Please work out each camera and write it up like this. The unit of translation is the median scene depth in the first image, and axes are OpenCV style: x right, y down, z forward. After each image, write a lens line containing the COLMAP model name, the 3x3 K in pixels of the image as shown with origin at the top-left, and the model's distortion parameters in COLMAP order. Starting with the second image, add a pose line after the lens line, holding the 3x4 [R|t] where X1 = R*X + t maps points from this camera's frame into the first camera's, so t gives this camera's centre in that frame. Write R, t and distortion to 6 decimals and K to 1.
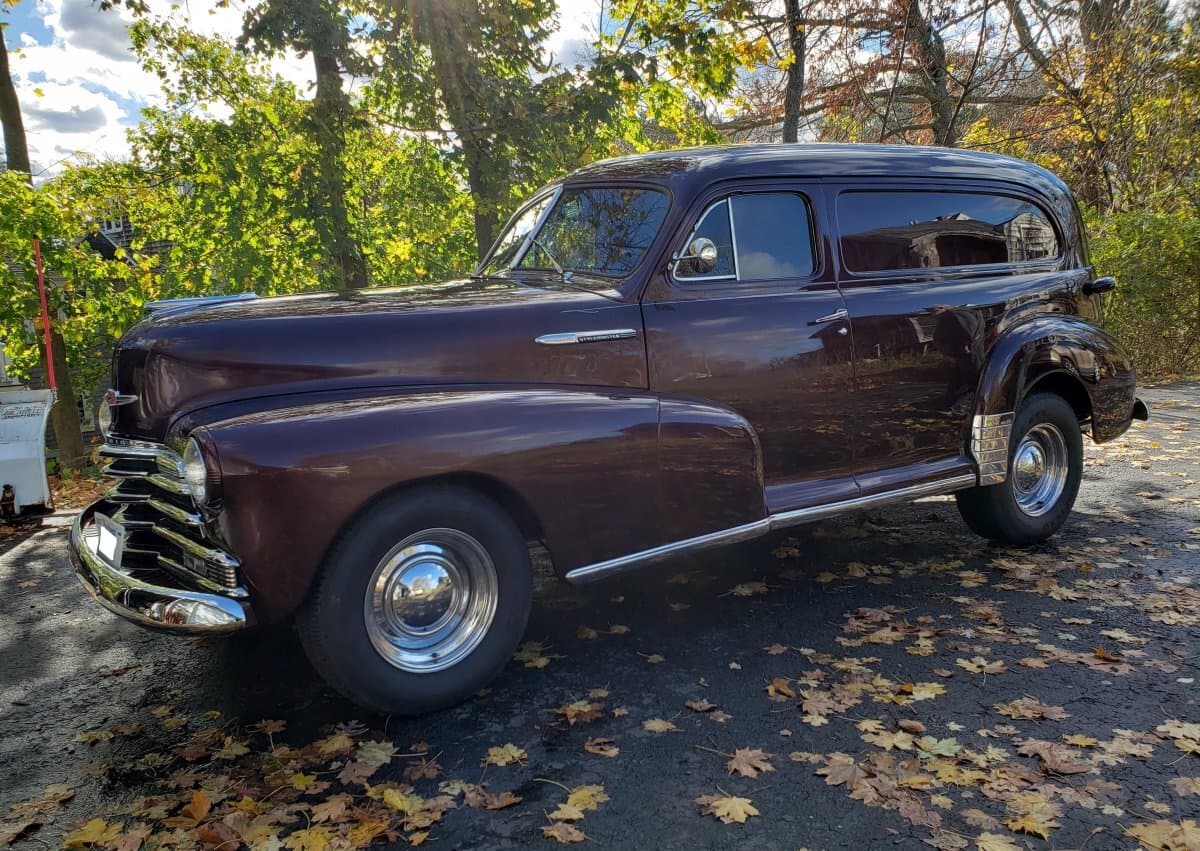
lens RADIAL K [[1106.0, 0, 600.0], [0, 1106.0, 425.5], [0, 0, 1]] dist [0.007094, 0.008488]
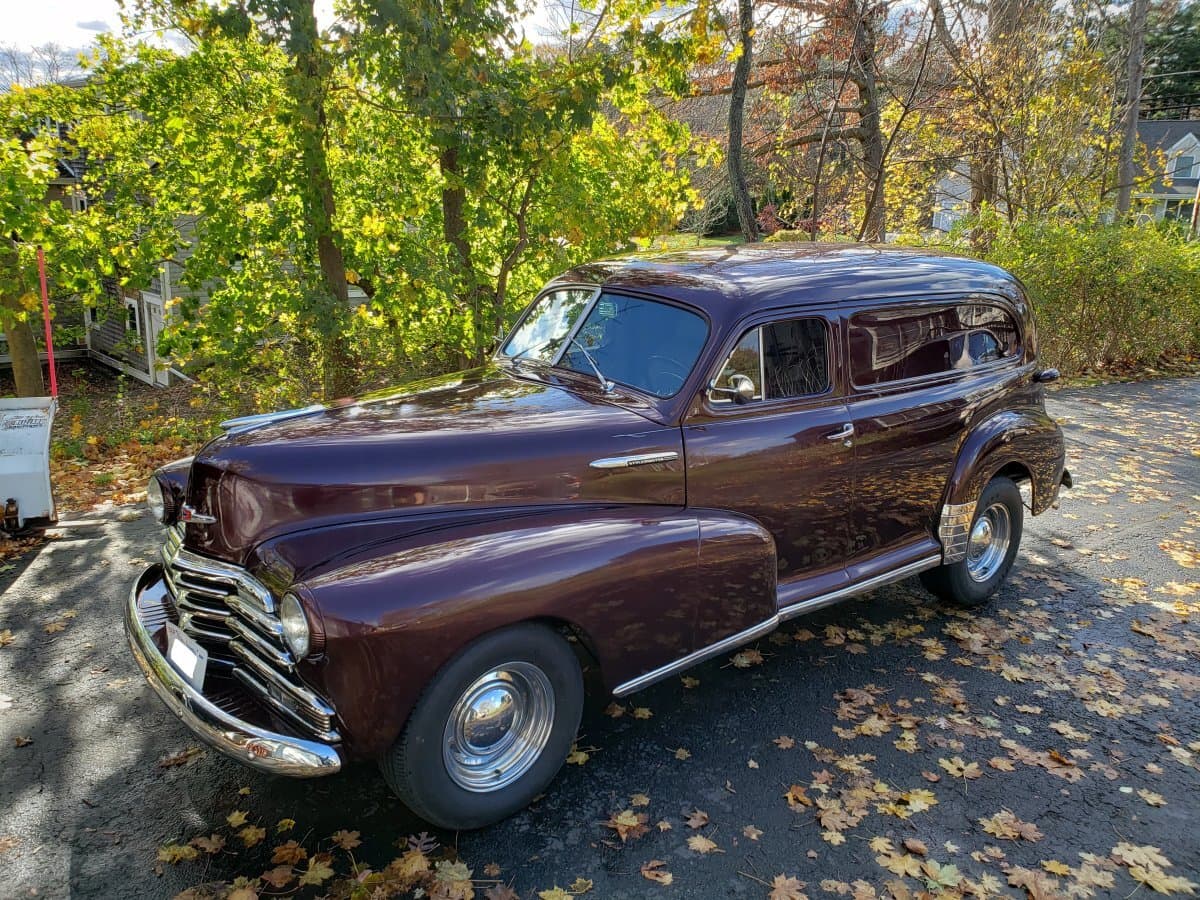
lens RADIAL K [[1029.5, 0, 663.7], [0, 1029.5, 450.4], [0, 0, 1]] dist [-0.036387, 0.075647]
pose [[0.990031, 0.050230, 0.131588, -0.122461], [-0.061211, 0.994851, 0.080775, -0.181178], [-0.126853, -0.088025, 0.988008, 0.000920]]
